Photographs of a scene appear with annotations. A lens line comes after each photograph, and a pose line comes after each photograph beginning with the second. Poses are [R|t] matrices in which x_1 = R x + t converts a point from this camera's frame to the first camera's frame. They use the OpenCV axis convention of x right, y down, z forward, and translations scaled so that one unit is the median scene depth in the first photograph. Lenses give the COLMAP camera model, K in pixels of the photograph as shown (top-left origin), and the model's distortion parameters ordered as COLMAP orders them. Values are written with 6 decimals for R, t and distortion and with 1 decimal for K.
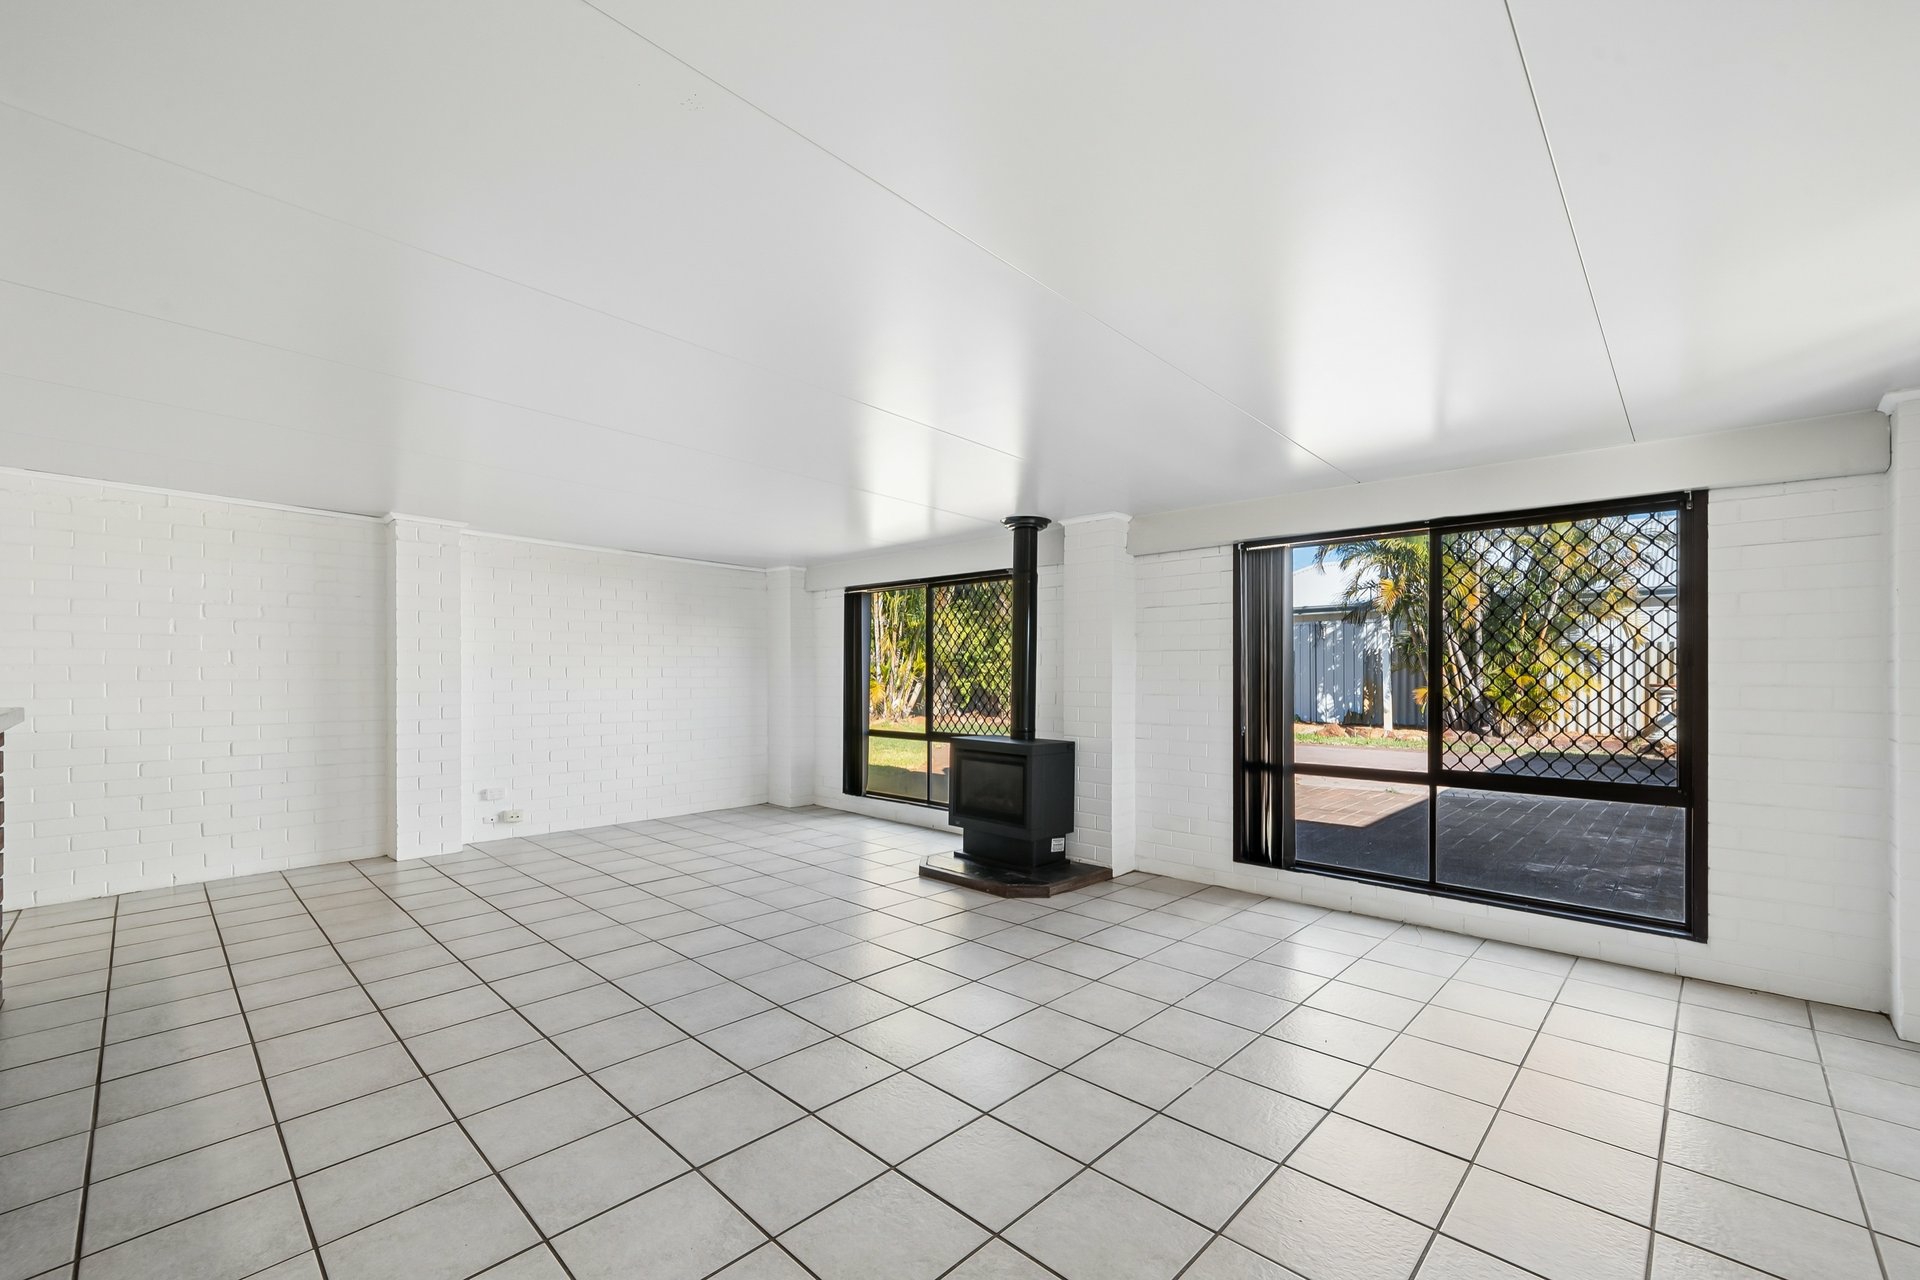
lens RADIAL K [[788.8, 0, 954.8], [0, 788.8, 667.2], [0, 0, 1]] dist [0.001607, 0.000065]
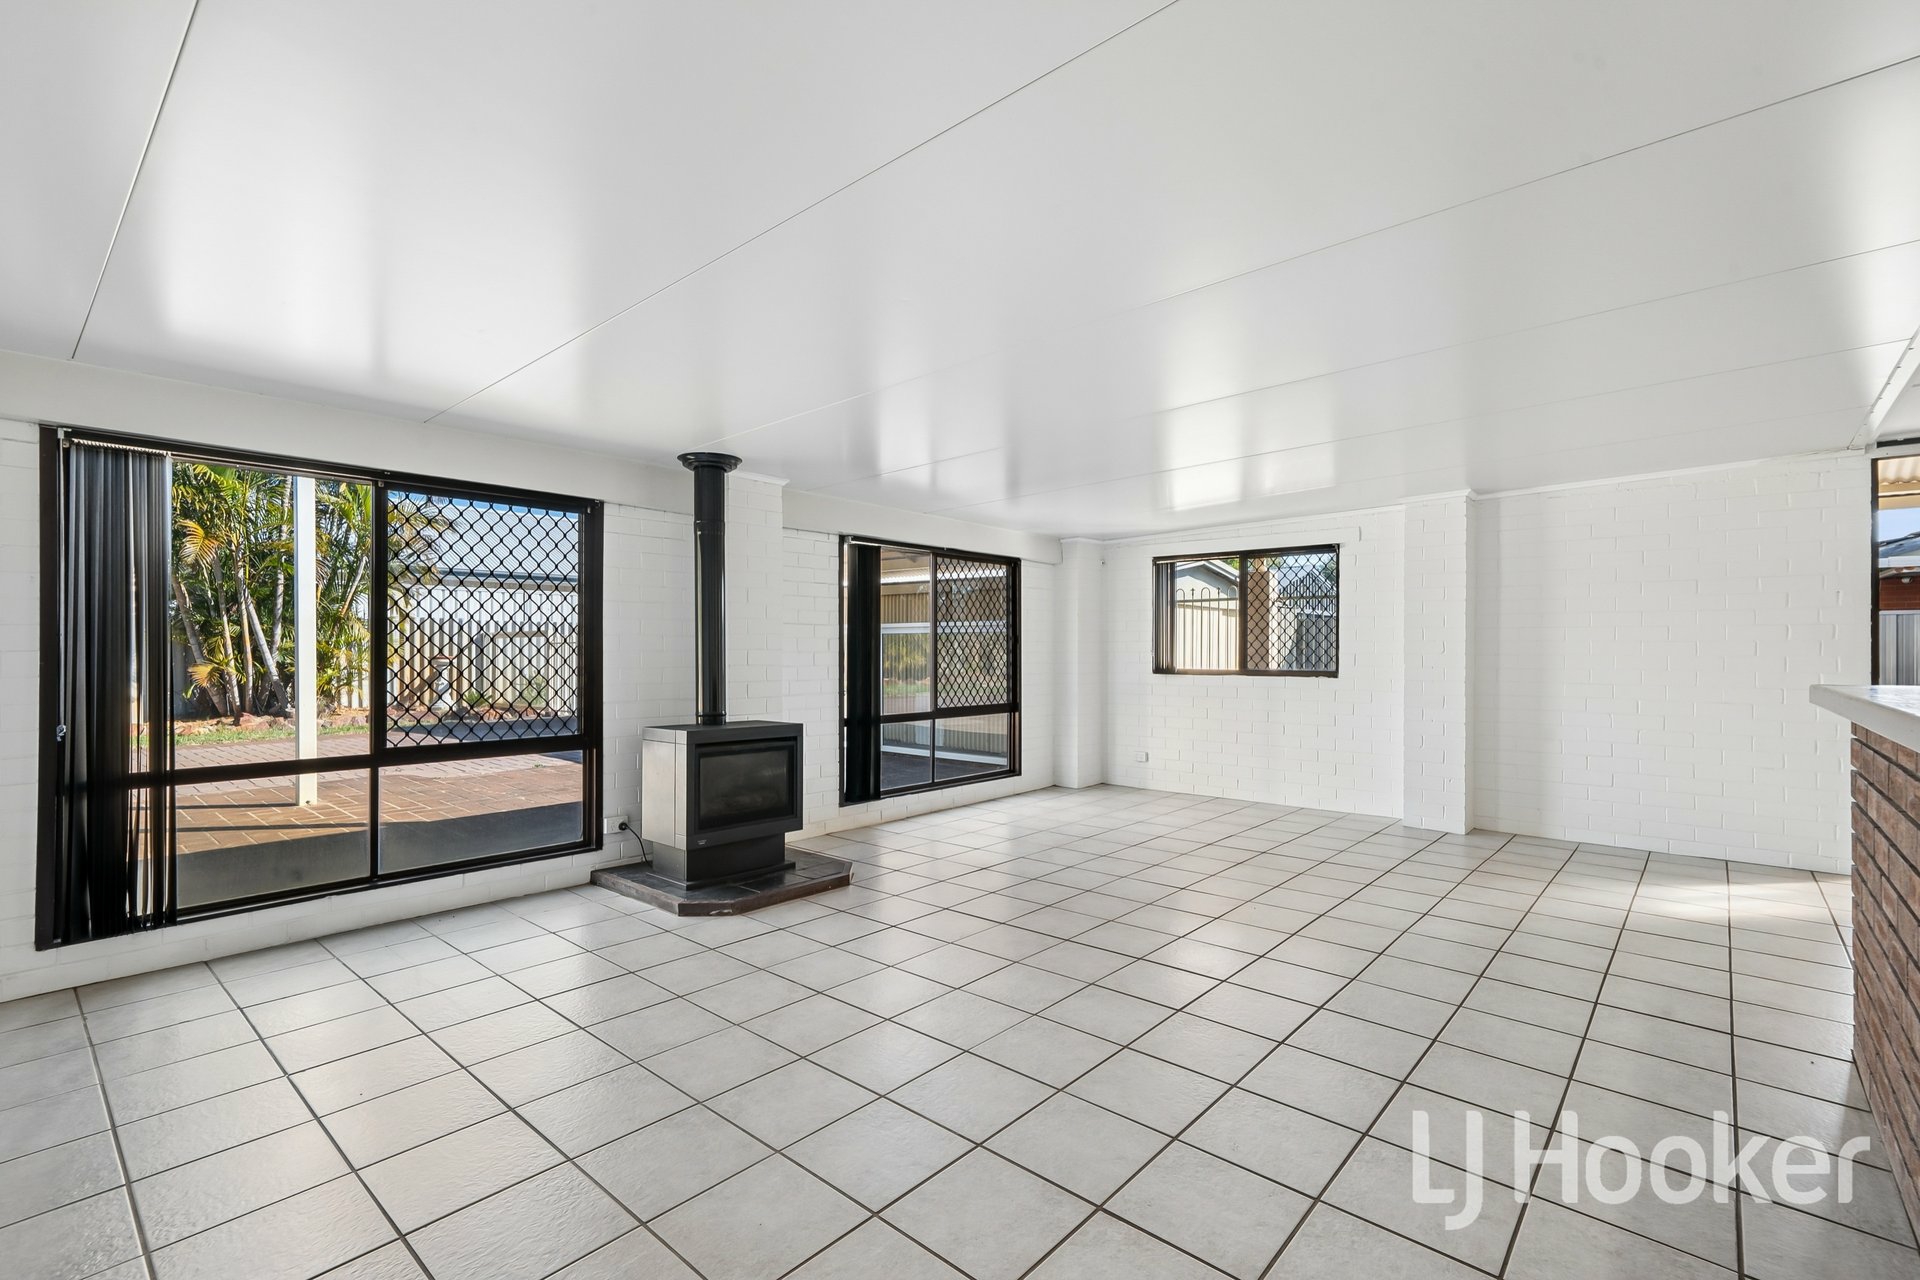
lens RADIAL K [[849.3, 0, 955.4], [0, 849.3, 649.1], [0, 0, 1]] dist [-0.000623, -0.000054]
pose [[-0.040738, -0.002590, 0.999166, -0.578359], [-0.015200, 0.999883, 0.001972, 0.005258], [-0.999054, -0.015107, -0.040773, 0.576621]]
